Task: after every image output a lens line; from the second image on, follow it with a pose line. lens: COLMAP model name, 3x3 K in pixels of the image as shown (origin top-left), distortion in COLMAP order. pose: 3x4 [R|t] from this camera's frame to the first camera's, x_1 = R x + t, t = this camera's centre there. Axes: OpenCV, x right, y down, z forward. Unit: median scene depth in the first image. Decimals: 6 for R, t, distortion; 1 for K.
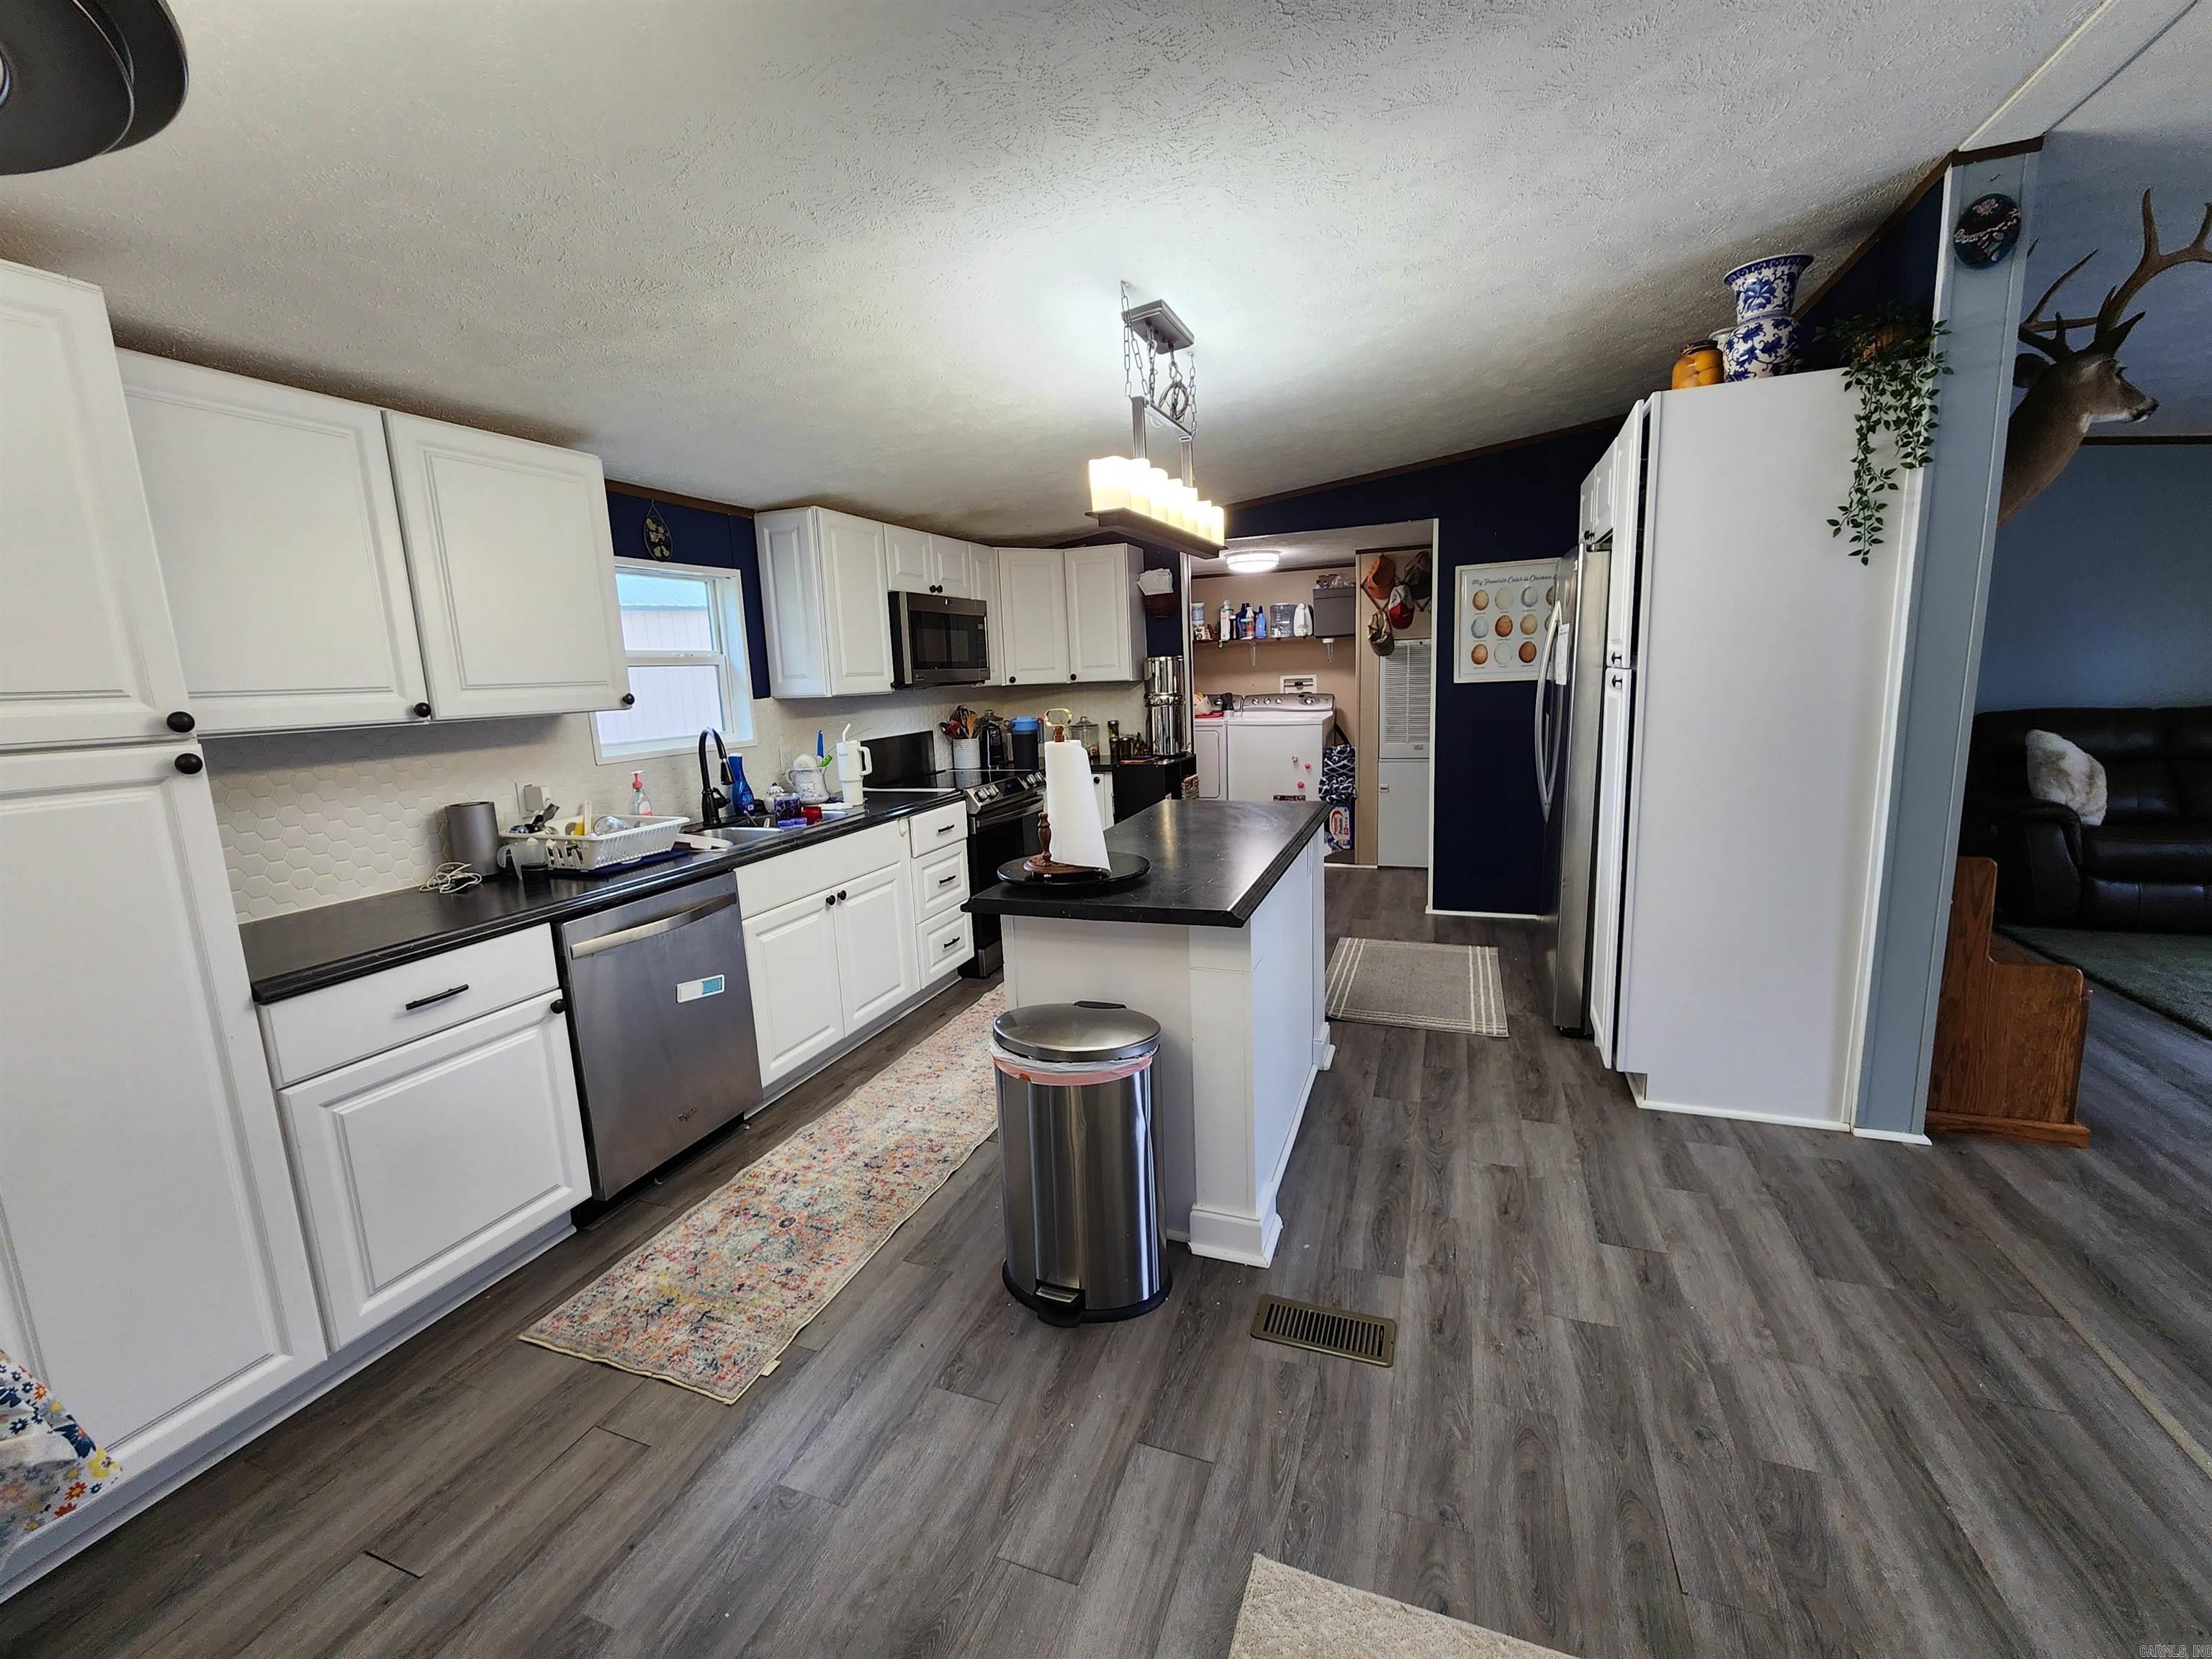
lens RADIAL K [[902.7, 0, 1116.4], [0, 902.7, 821.6], [0, 0, 1]] dist [0.000337, 0.000154]
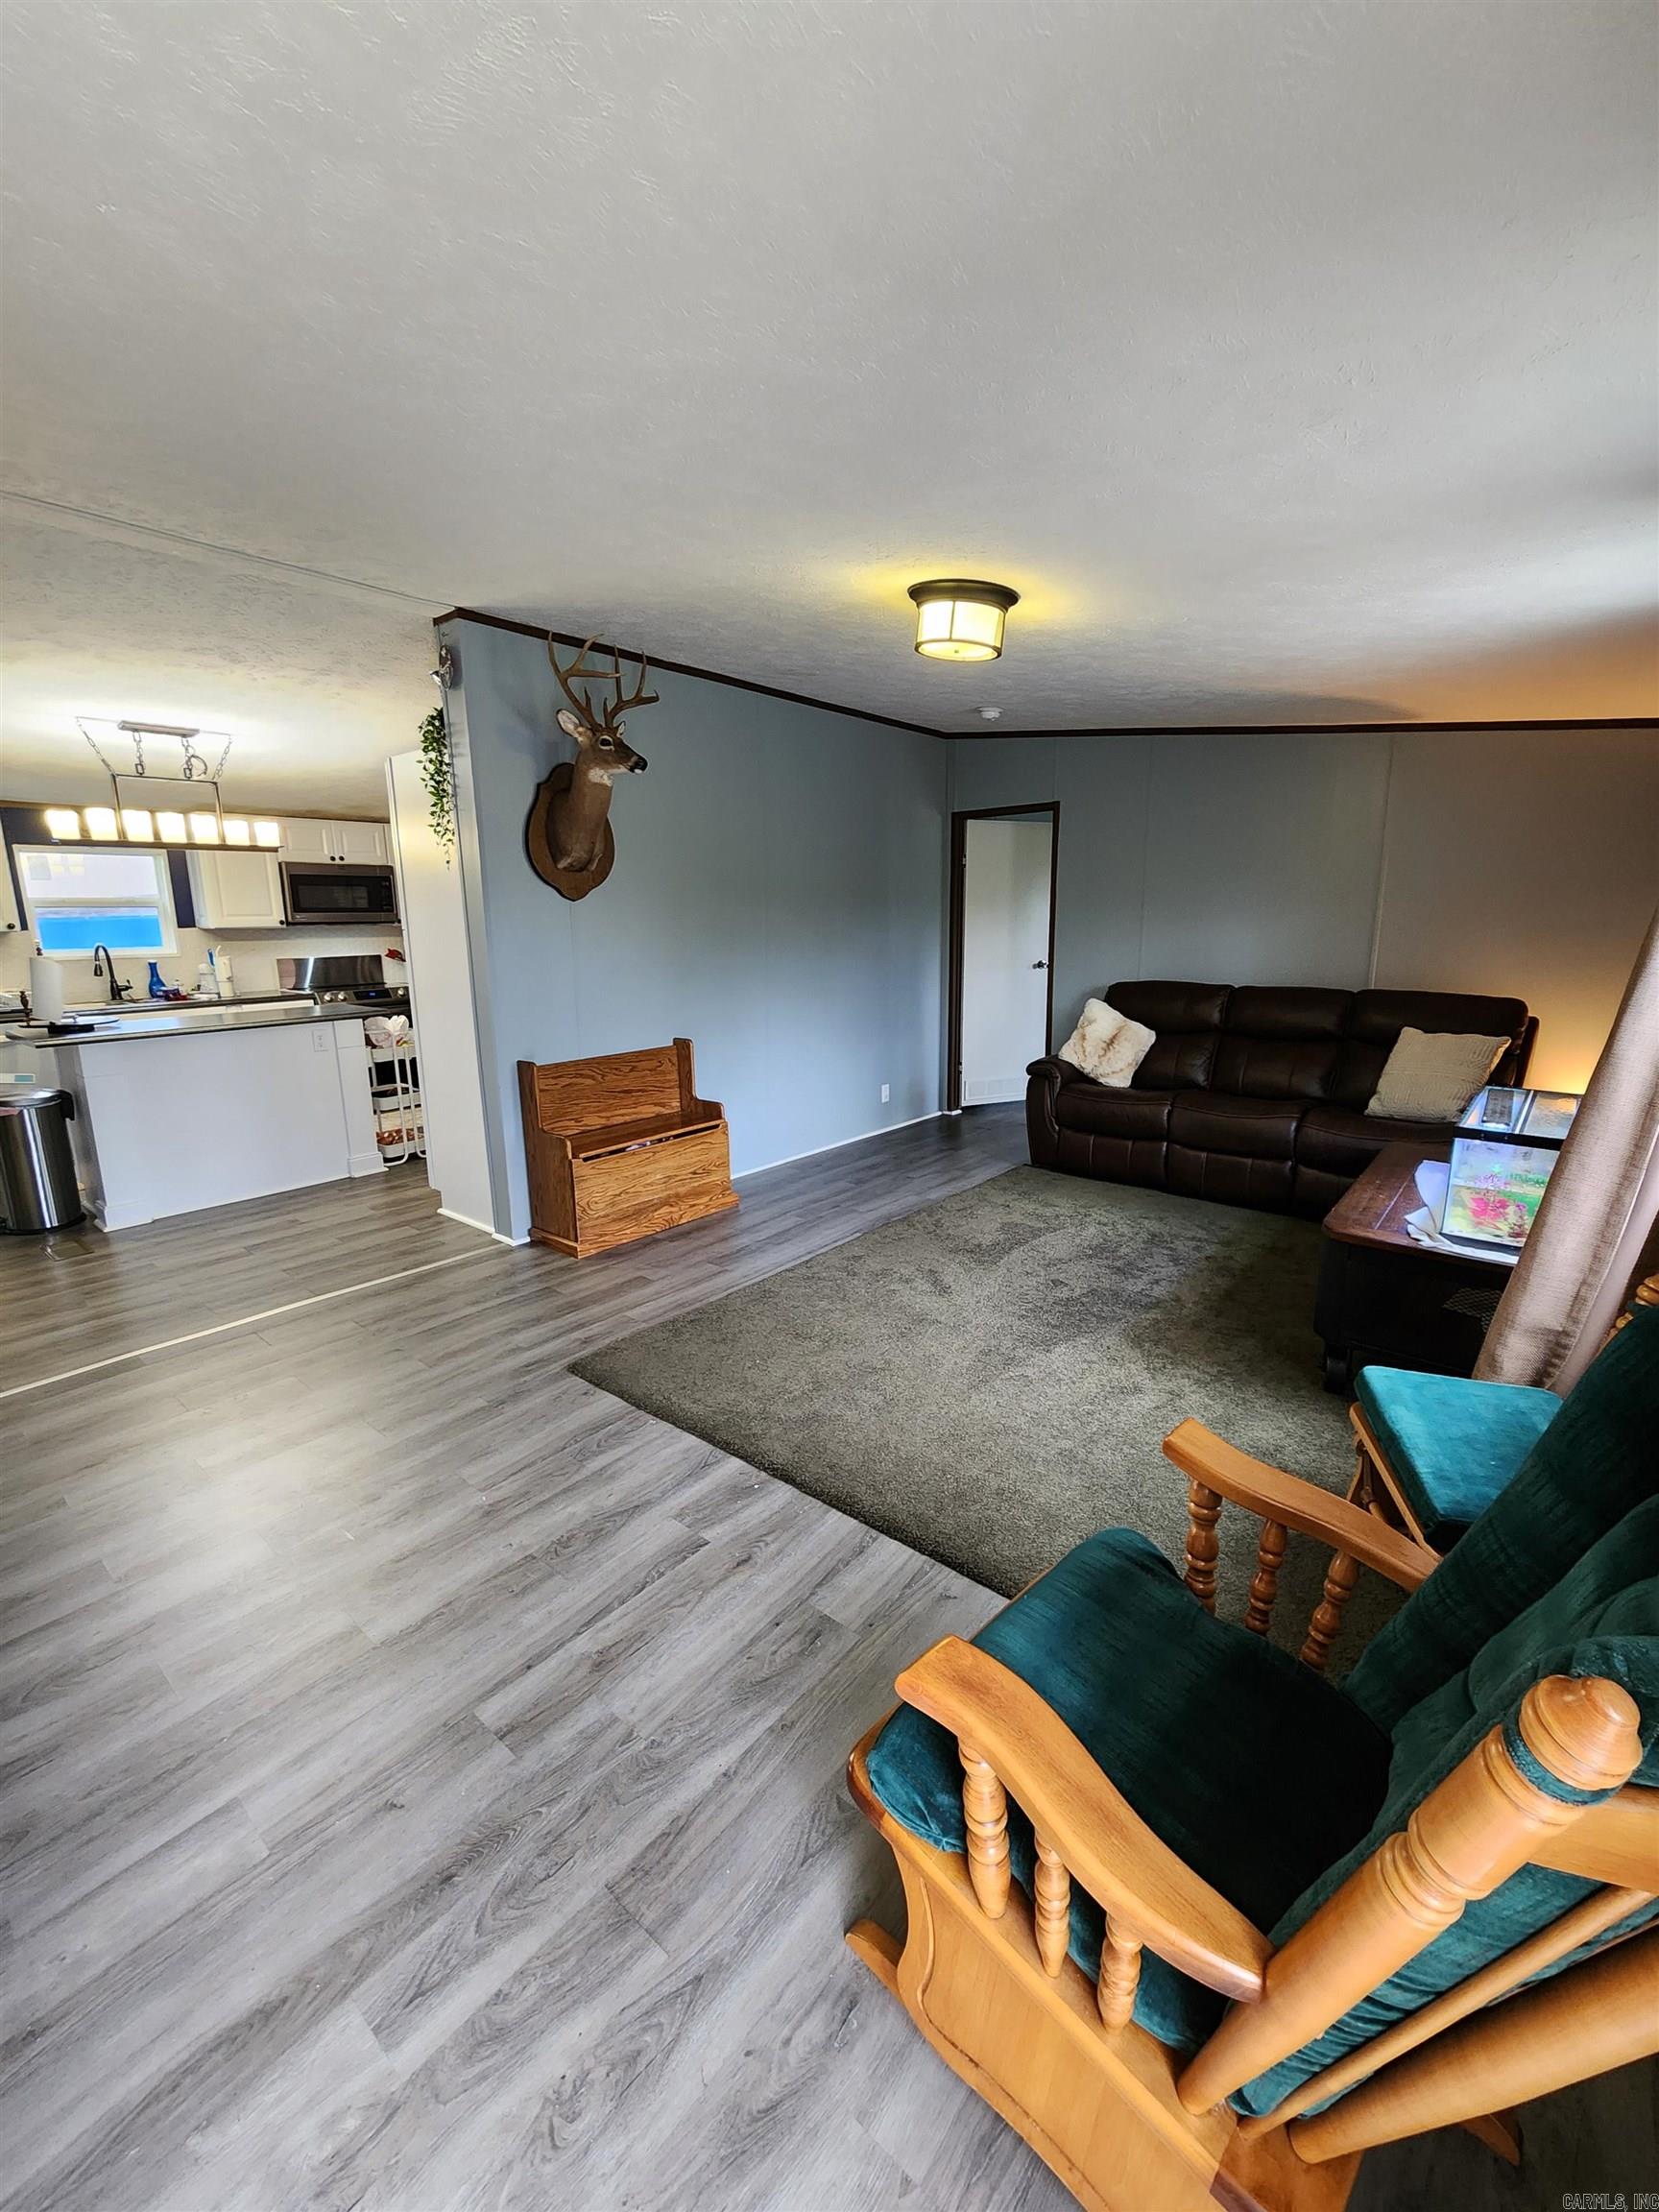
lens RADIAL K [[902.7, 0, 829.5], [0, 902.7, 1106.0], [0, 0, 1]] dist [0.000337, 0.000154]
pose [[0.943836, 0.099990, -0.314922, 1.202515], [-0.084082, 0.994418, 0.063735, -0.017338], [0.319537, -0.033676, 0.946975, -0.185317]]
